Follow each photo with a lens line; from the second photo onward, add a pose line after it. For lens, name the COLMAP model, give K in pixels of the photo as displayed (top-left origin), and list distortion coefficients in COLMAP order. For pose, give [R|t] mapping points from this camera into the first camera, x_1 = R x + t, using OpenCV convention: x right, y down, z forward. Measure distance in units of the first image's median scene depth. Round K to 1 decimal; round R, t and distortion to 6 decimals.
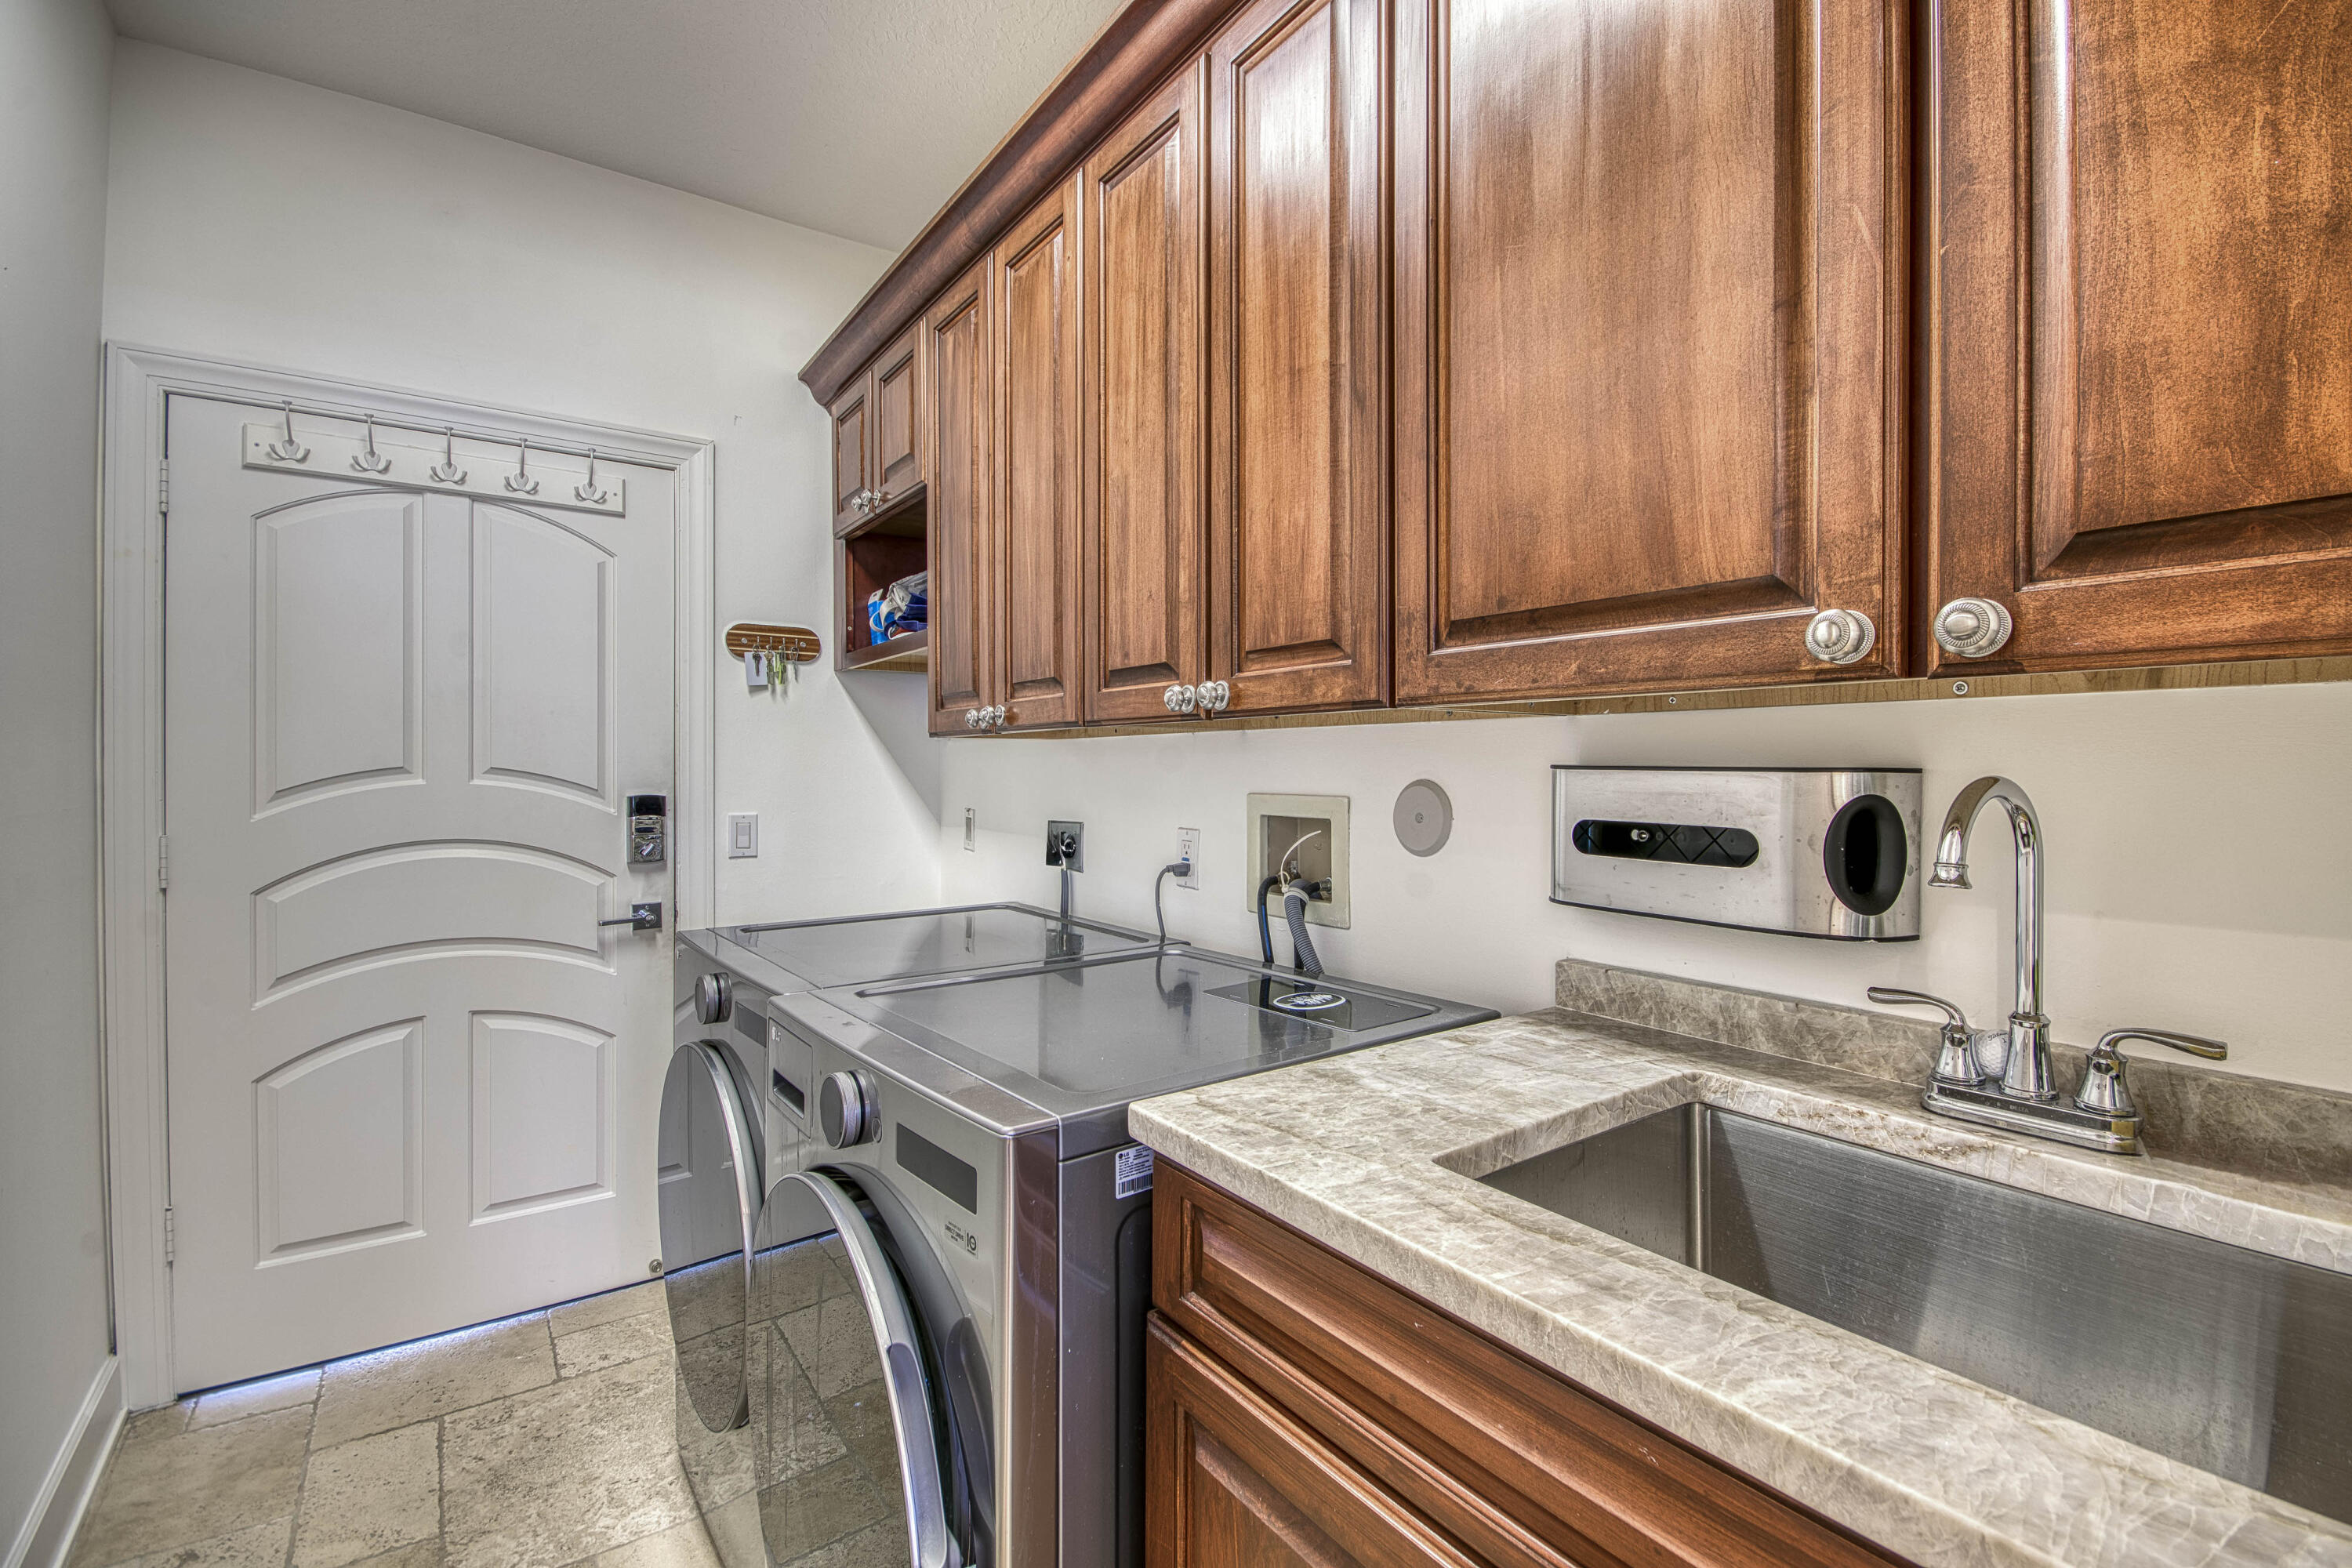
lens RADIAL K [[1045.3, 0, 1240.8], [0, 1045.3, 774.0], [0, 0, 1]] dist [-0.003126, -0.000775]
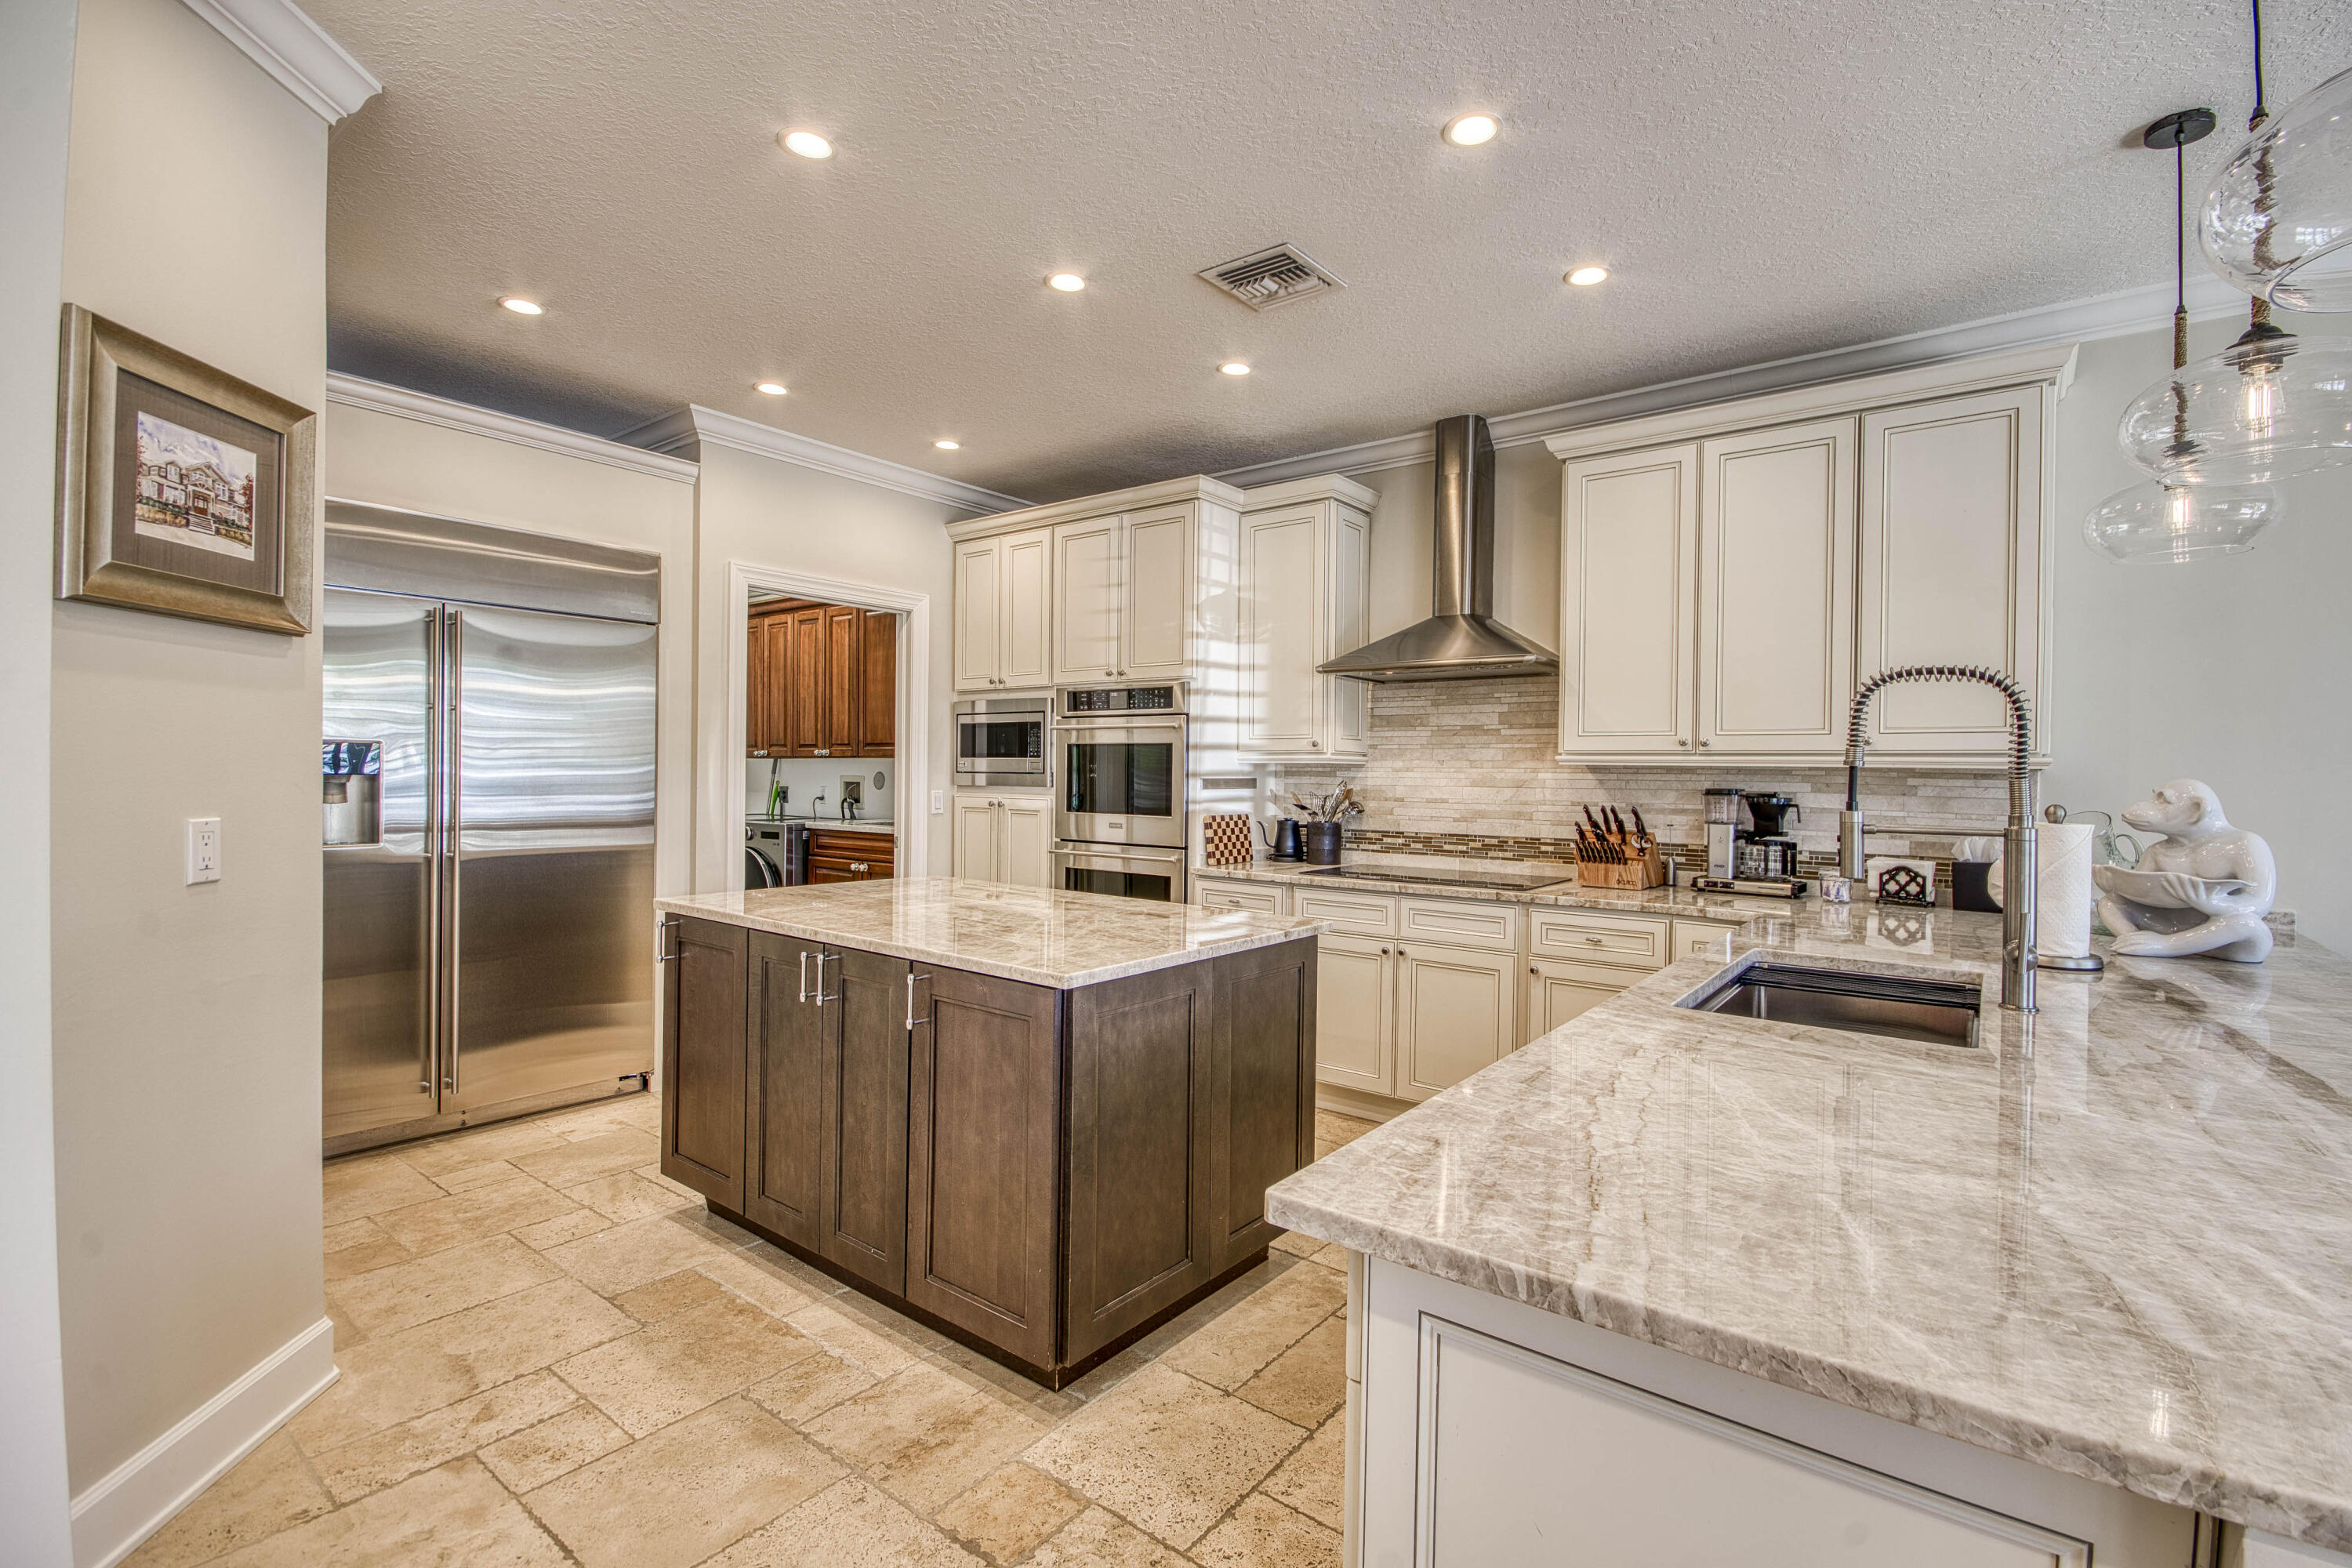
lens RADIAL K [[1045.3, 0, 1240.8], [0, 1045.3, 774.0], [0, 0, 1]] dist [-0.003126, -0.000775]
pose [[0.957183, 0.007191, 0.289394, 0.244294], [-0.007058, 0.999974, -0.001504, 0.006055], [-0.289397, -0.000603, 0.957209, -2.433230]]
